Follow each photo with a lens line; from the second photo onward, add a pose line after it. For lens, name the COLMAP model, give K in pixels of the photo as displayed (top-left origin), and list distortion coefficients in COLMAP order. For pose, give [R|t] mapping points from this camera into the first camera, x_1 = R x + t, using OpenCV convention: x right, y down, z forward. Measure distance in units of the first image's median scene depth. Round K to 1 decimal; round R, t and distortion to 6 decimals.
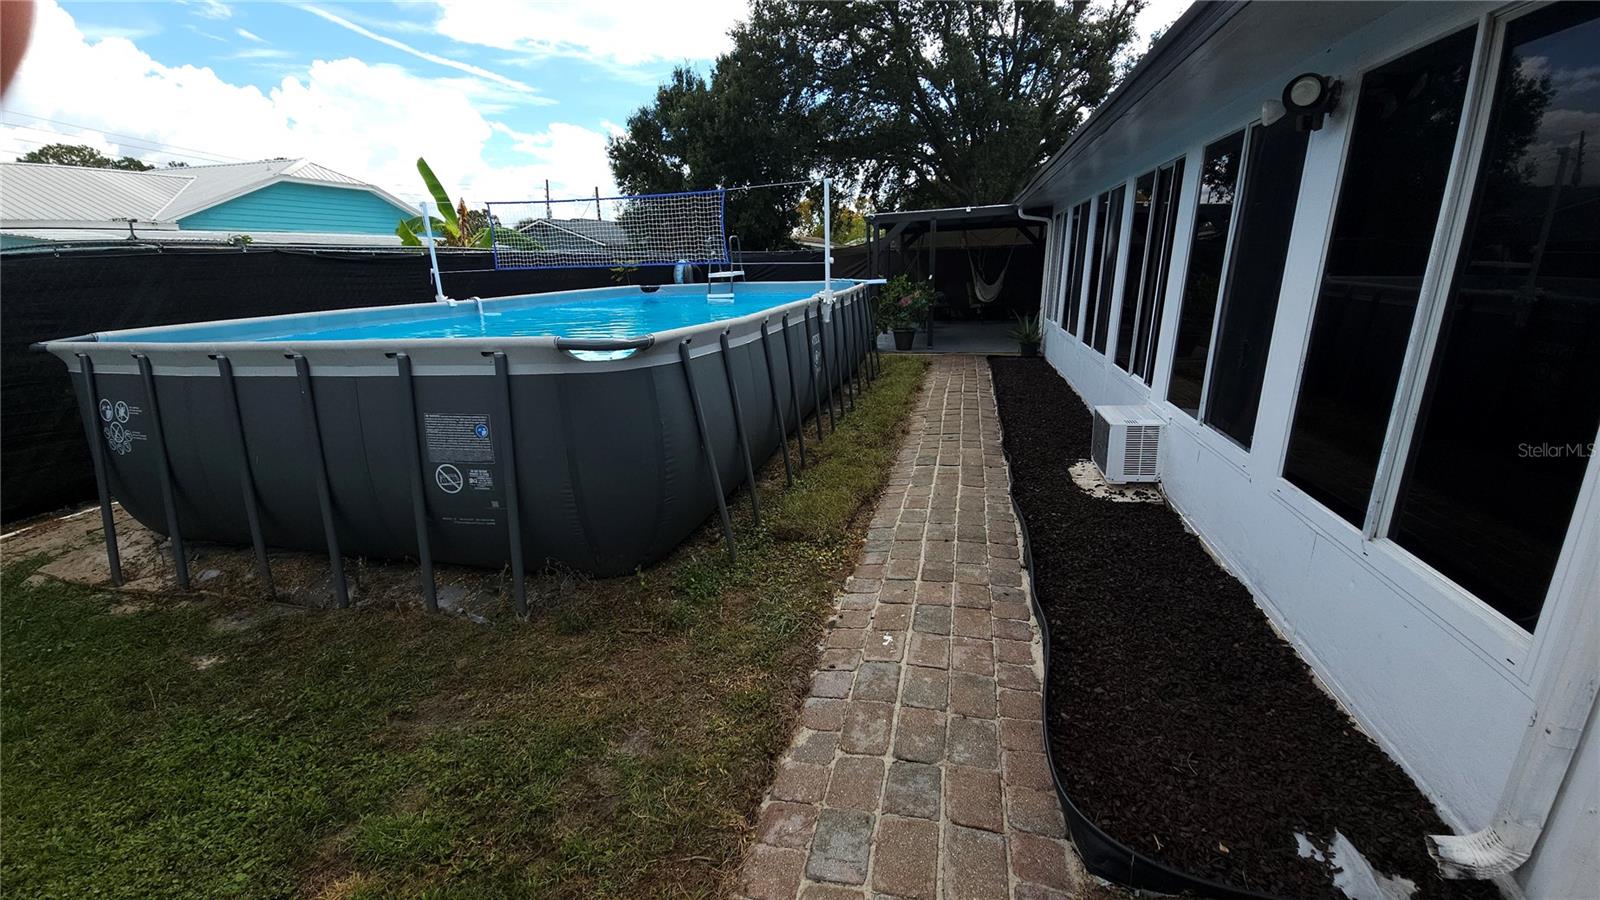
lens RADIAL K [[654.8, 0, 799.7], [0, 654.8, 449.0], [0, 0, 1]] dist [0.003140, -0.002478]
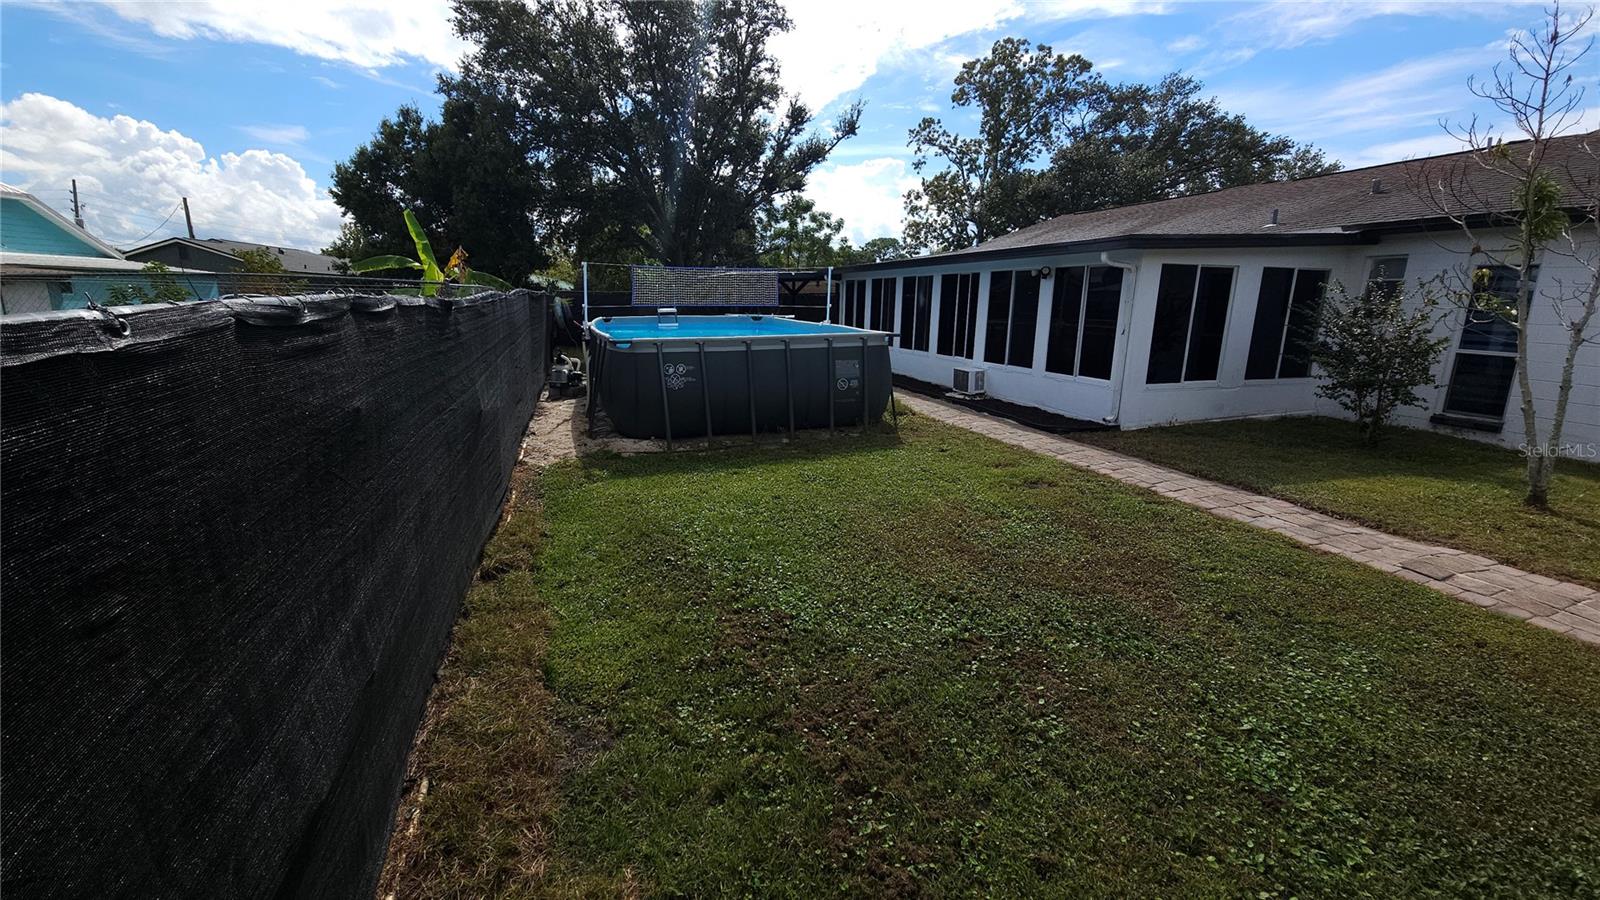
lens RADIAL K [[654.8, 0, 799.4], [0, 654.8, 448.9], [0, 0, 1]] dist [0.003140, -0.002478]
pose [[0.849832, -0.088735, 0.519530, -0.643427], [0.117431, 0.992826, -0.022517, 0.106825], [-0.513805, 0.080145, 0.854155, -0.373496]]
